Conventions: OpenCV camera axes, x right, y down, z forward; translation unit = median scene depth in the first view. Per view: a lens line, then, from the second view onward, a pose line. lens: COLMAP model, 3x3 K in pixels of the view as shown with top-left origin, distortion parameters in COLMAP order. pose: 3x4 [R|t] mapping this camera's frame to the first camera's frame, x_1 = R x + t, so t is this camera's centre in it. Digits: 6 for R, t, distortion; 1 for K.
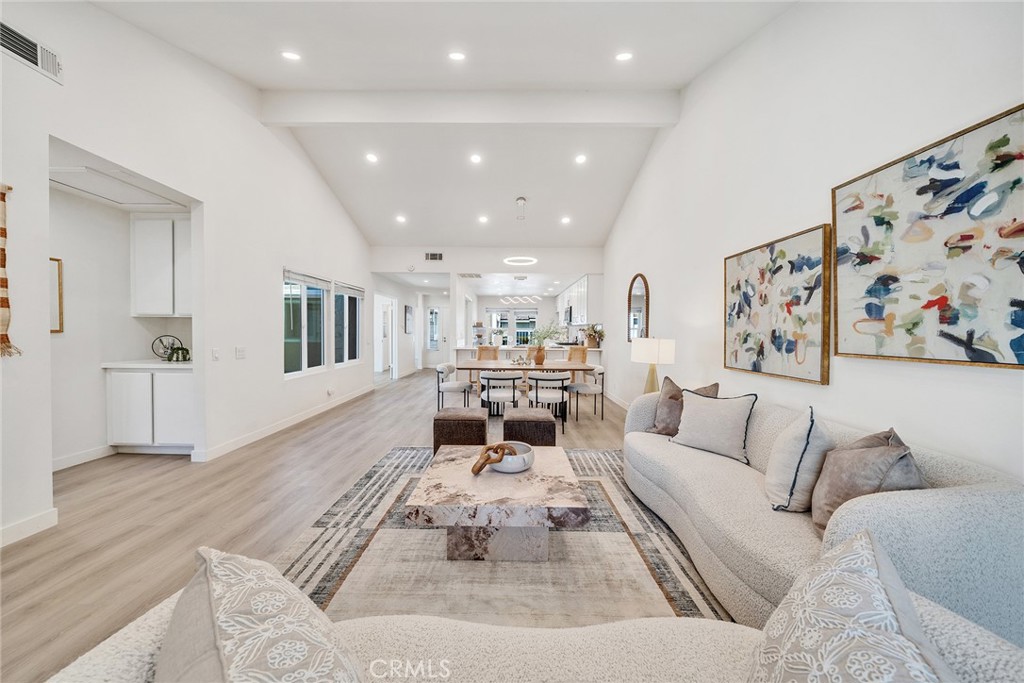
lens RADIAL K [[349.6, 0, 508.2], [0, 349.6, 338.4], [0, 0, 1]] dist [-0.006759, -0.000148]
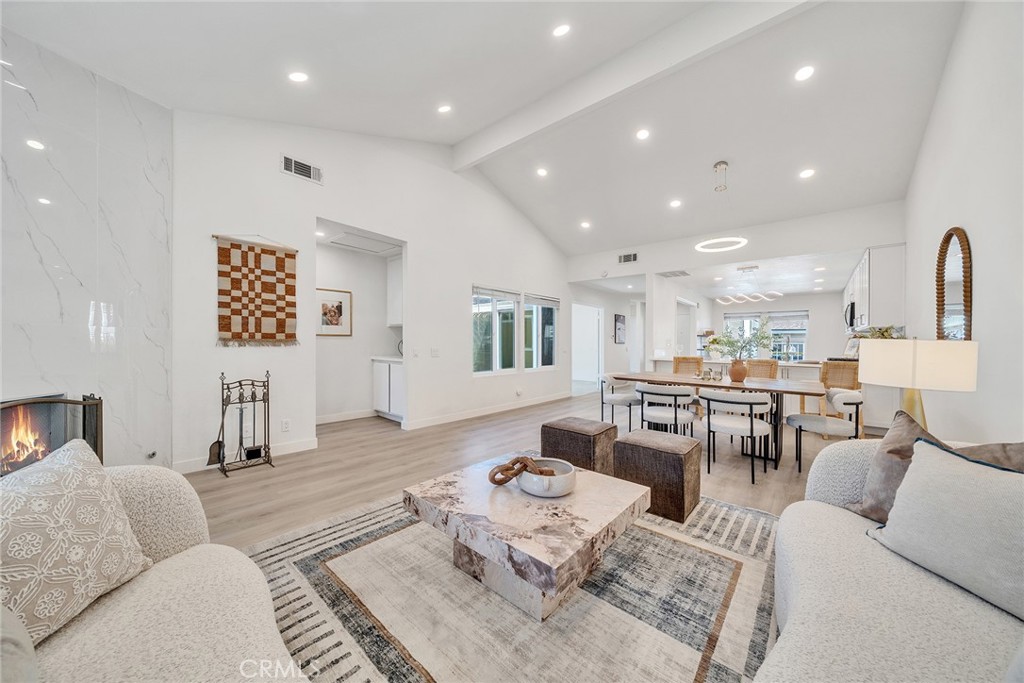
lens RADIAL K [[349.6, 0, 513.6], [0, 349.6, 346.7], [0, 0, 1]] dist [-0.006759, -0.000148]
pose [[0.749719, 0.007989, -0.661708, 0.354736], [-0.021396, 0.999697, -0.012172, 0.033478], [0.661411, 0.023284, 0.749662, 0.240559]]
